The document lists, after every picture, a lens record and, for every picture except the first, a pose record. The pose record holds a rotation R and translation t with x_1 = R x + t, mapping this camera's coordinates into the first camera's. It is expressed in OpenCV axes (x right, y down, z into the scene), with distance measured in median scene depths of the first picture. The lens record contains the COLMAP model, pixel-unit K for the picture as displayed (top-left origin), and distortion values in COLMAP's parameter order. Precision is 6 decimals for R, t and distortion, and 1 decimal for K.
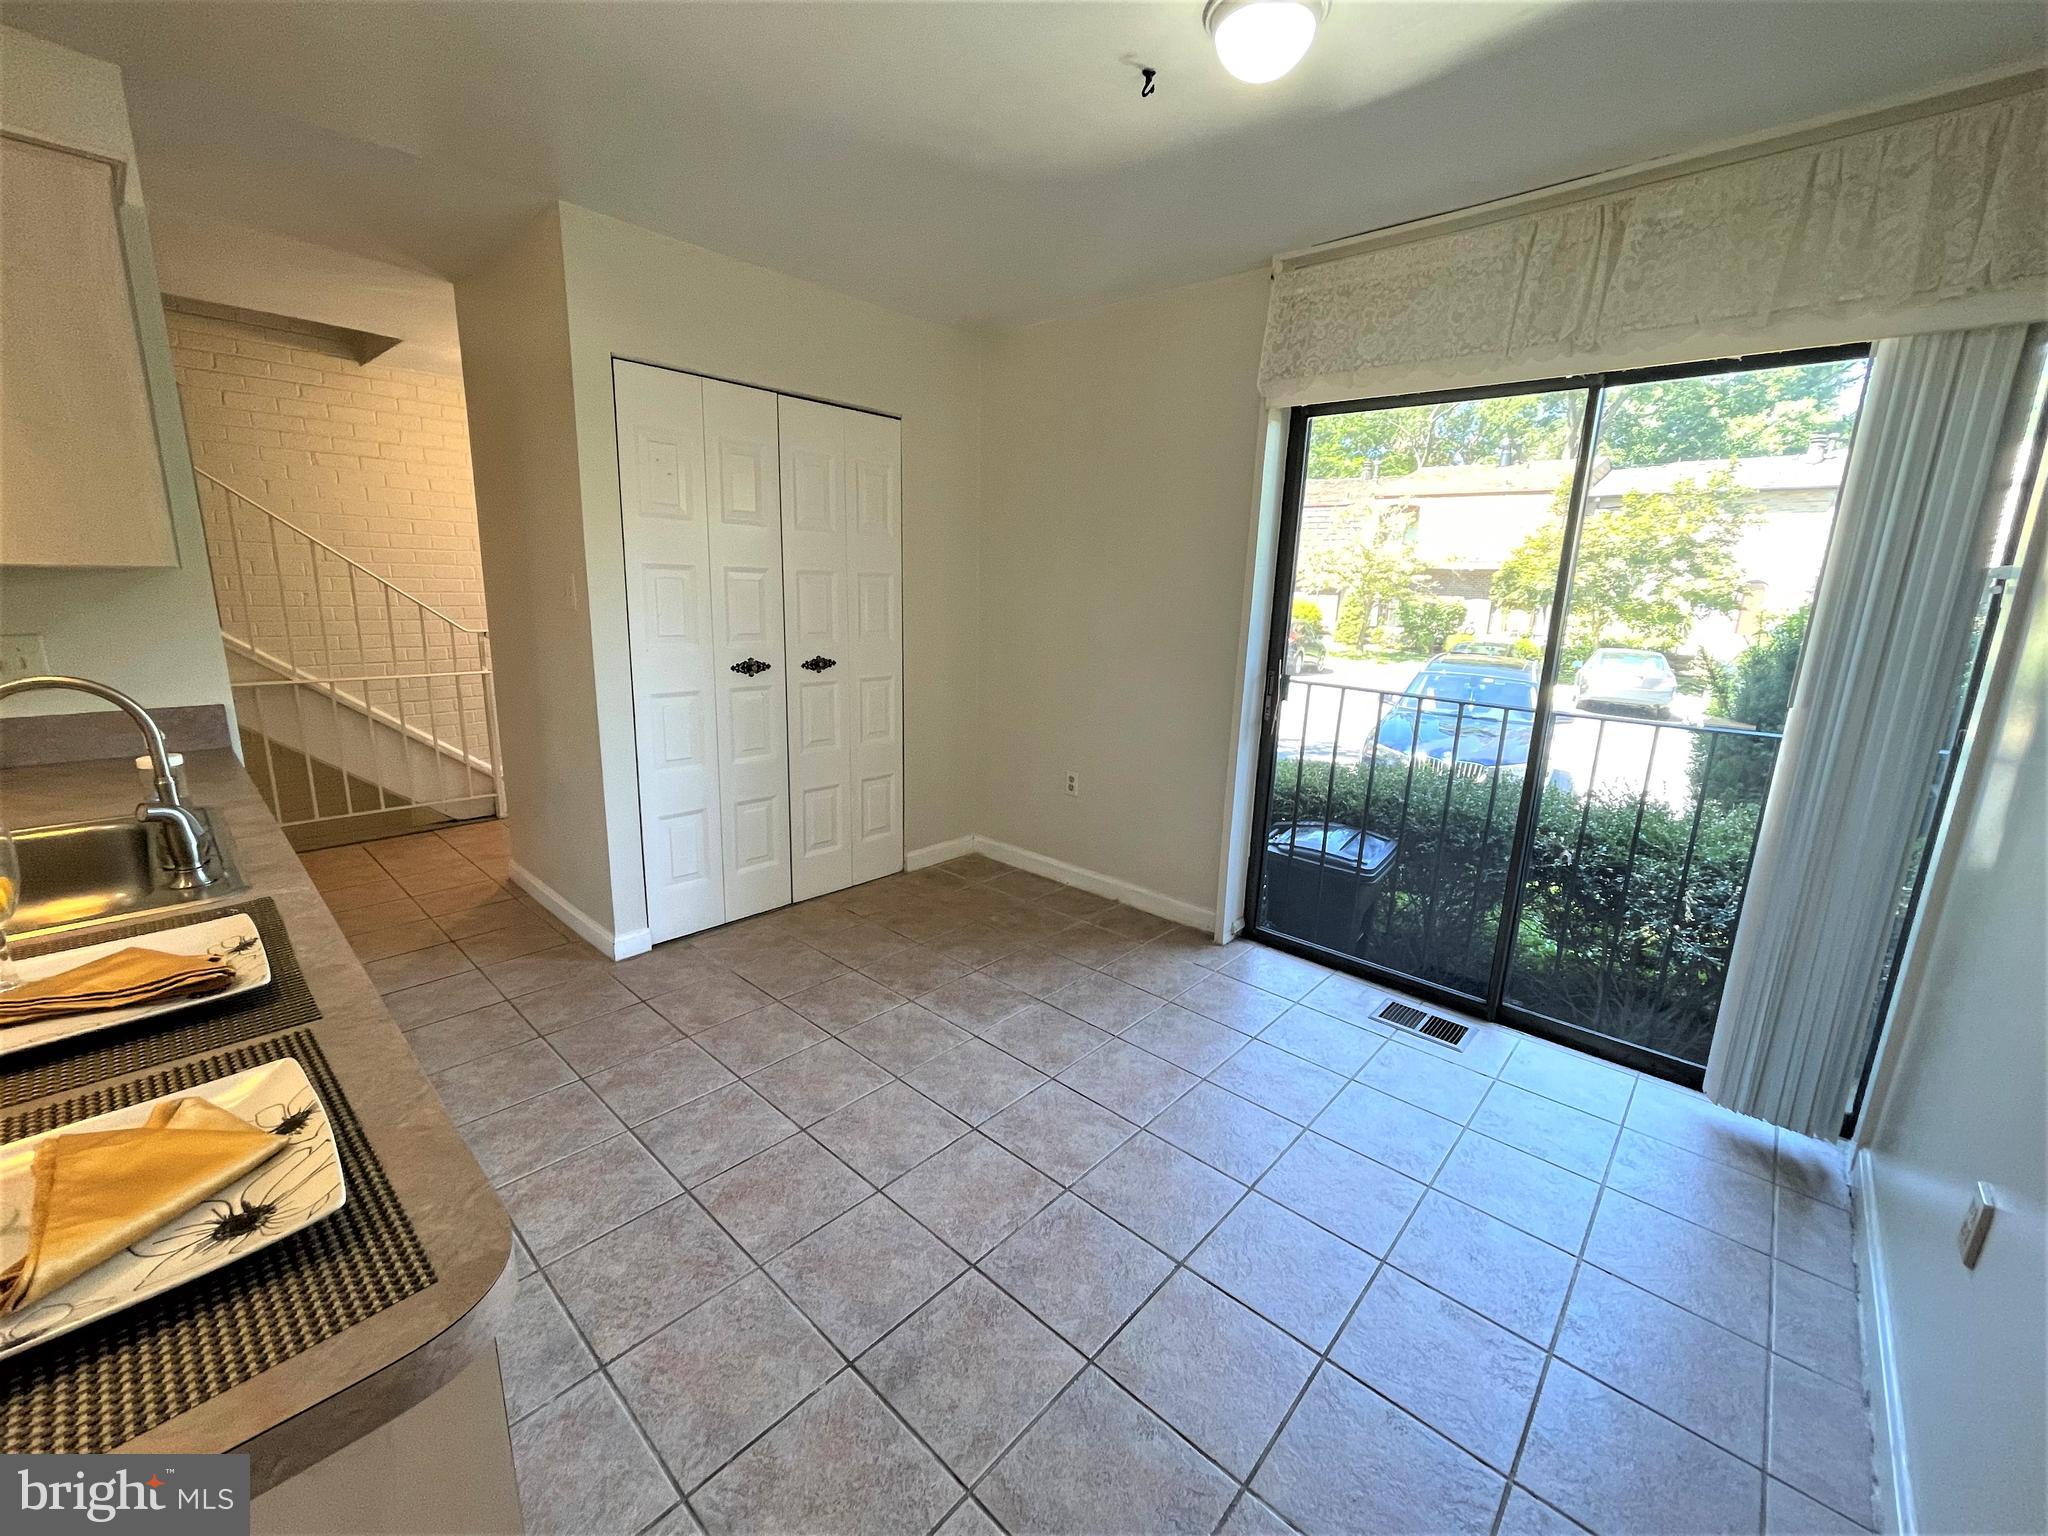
lens RADIAL K [[823.2, 0, 1026.0], [0, 823.2, 762.1], [0, 0, 1]] dist [-0.000343, -0.000575]
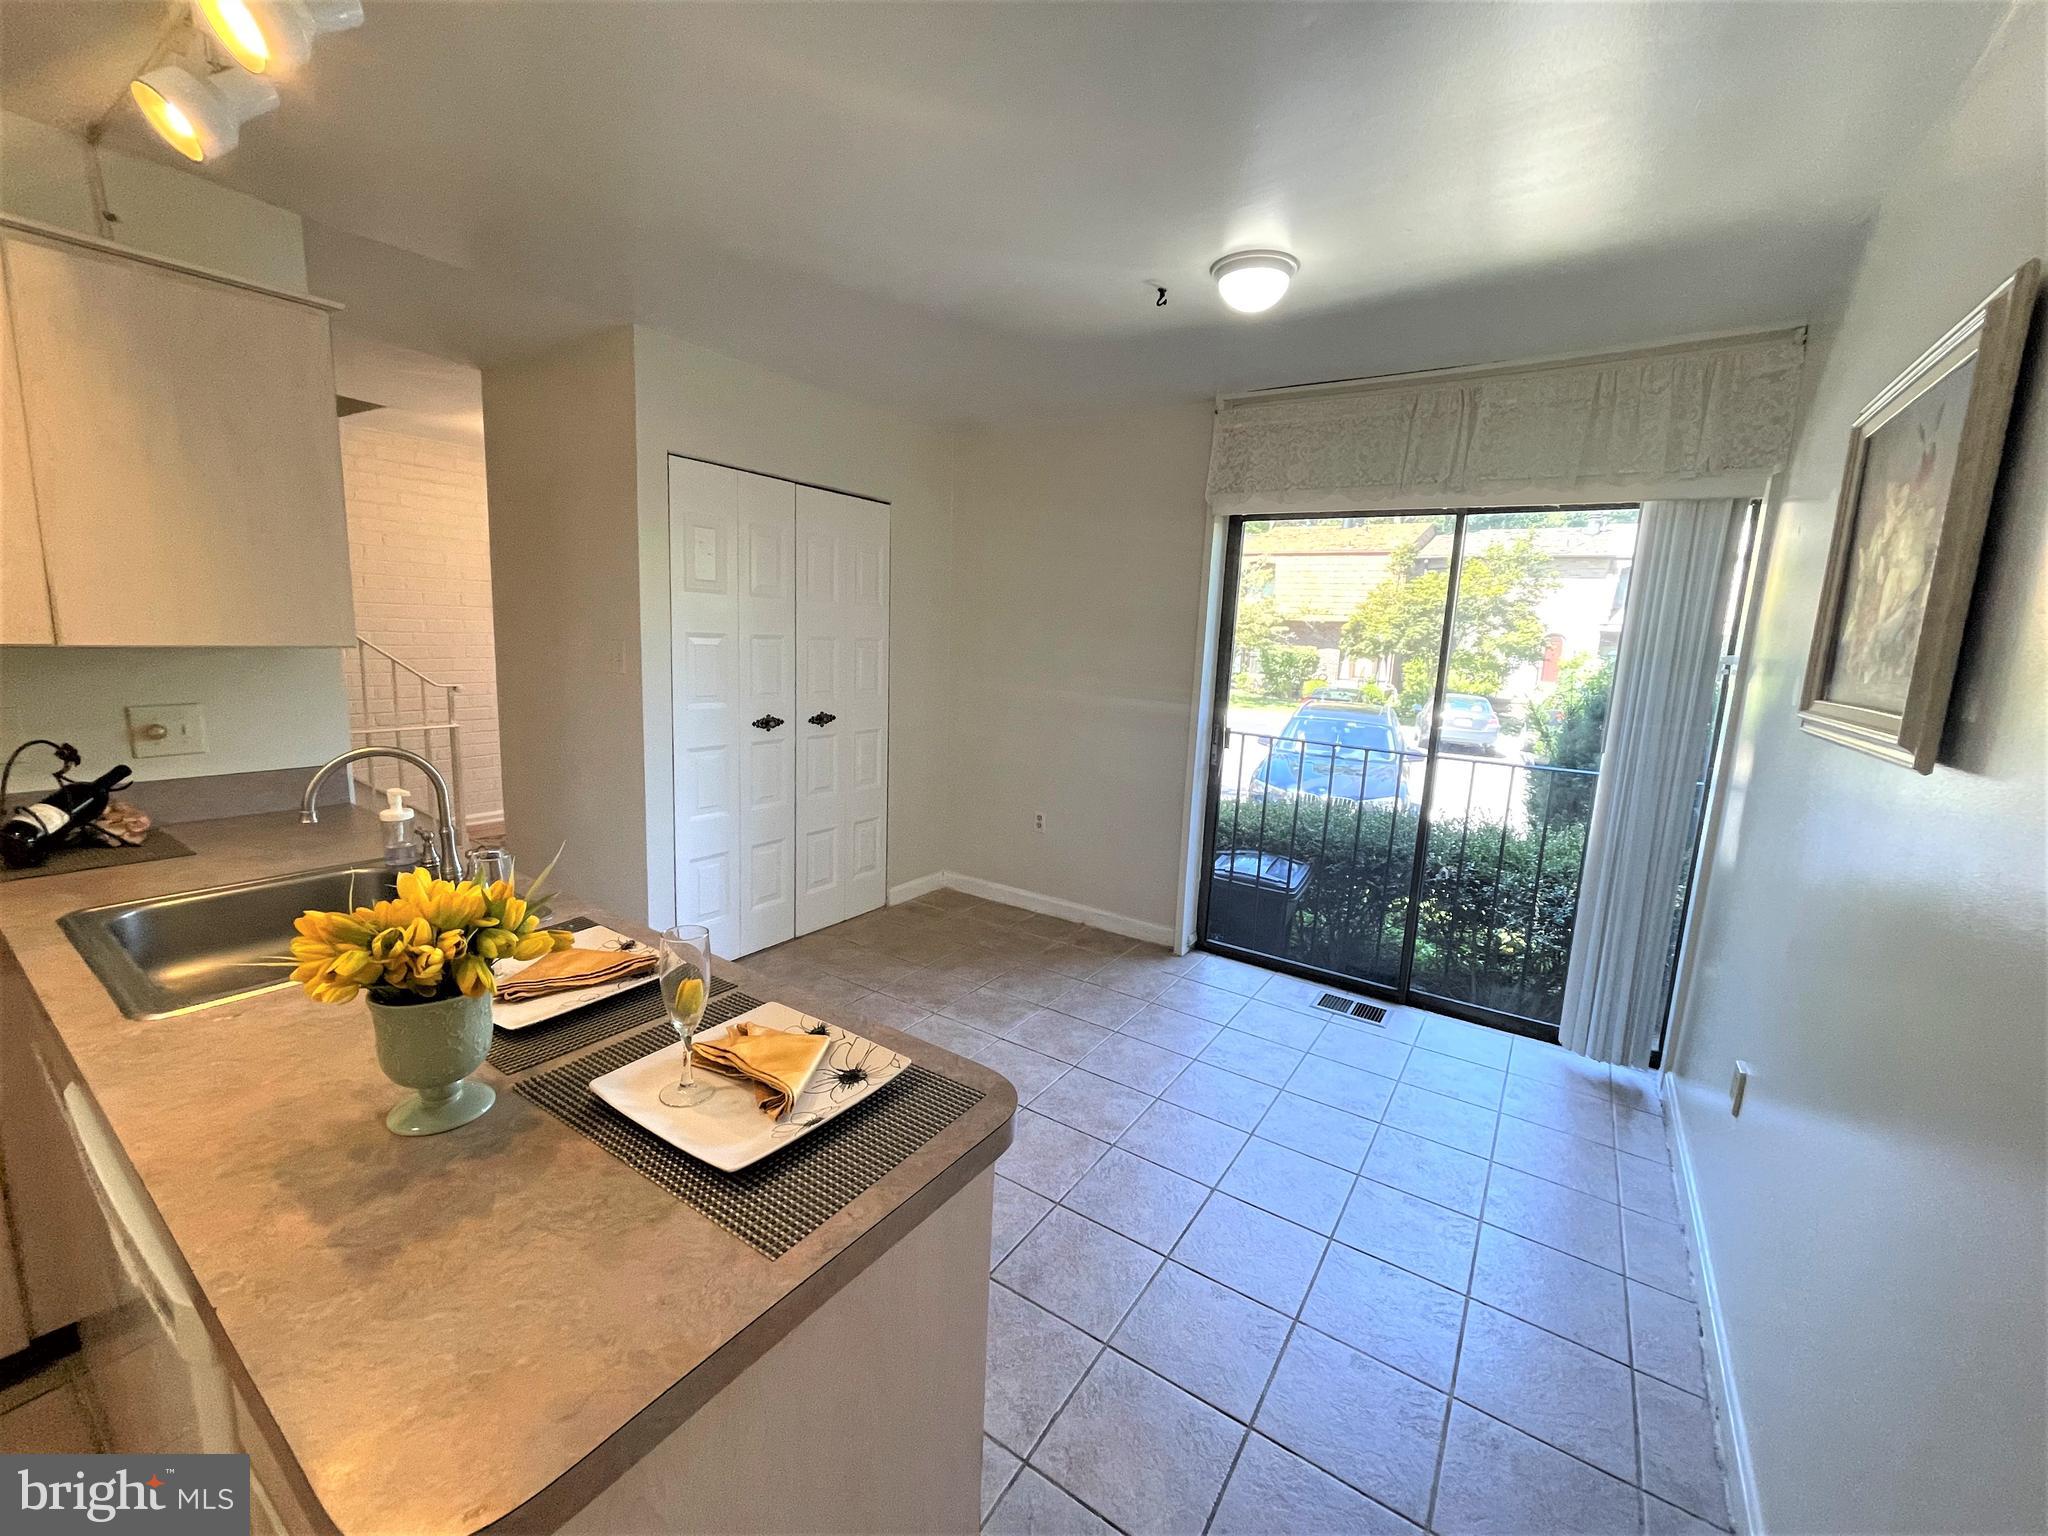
lens RADIAL K [[823.2, 0, 1026.5], [0, 823.2, 761.9], [0, 0, 1]] dist [-0.000343, -0.000575]
pose [[0.988598, -0.011225, 0.150160, -0.195597], [0.018934, 0.998569, -0.050010, -0.000379], [-0.149384, 0.052283, 0.987396, -0.180949]]
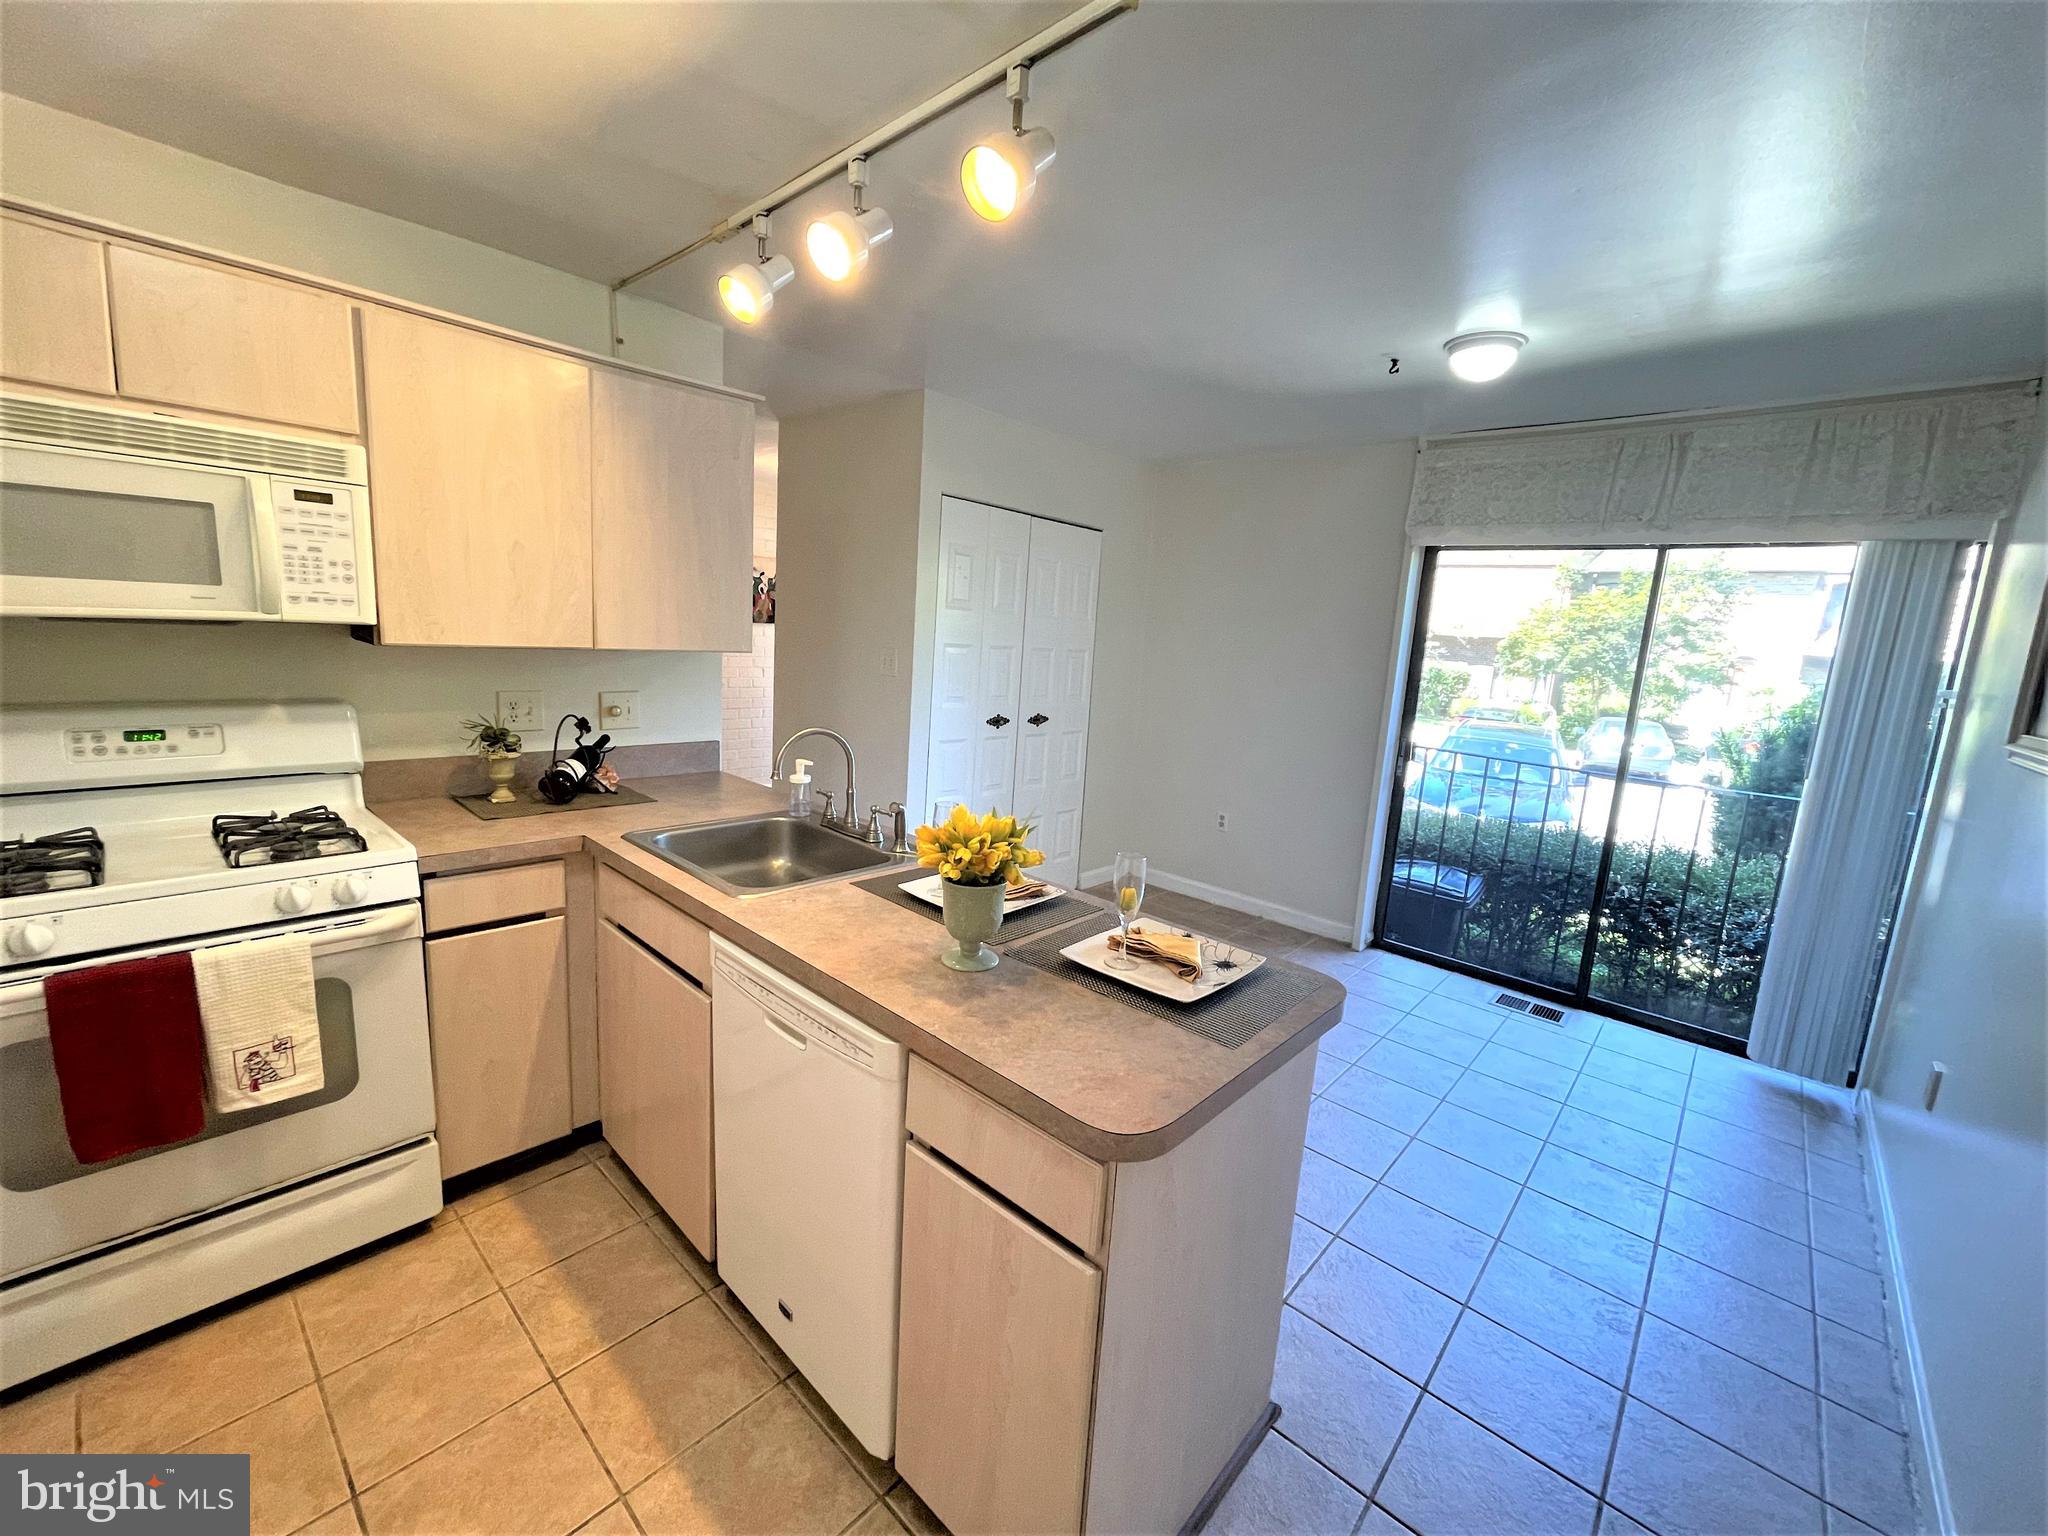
lens RADIAL K [[823.2, 0, 1026.6], [0, 823.2, 762.2], [0, 0, 1]] dist [-0.000343, -0.000575]
pose [[0.999406, 0.033618, 0.007634, -0.370655], [-0.033137, 0.997873, -0.056146, 0.024766], [-0.009505, 0.055860, 0.998393, -0.354233]]
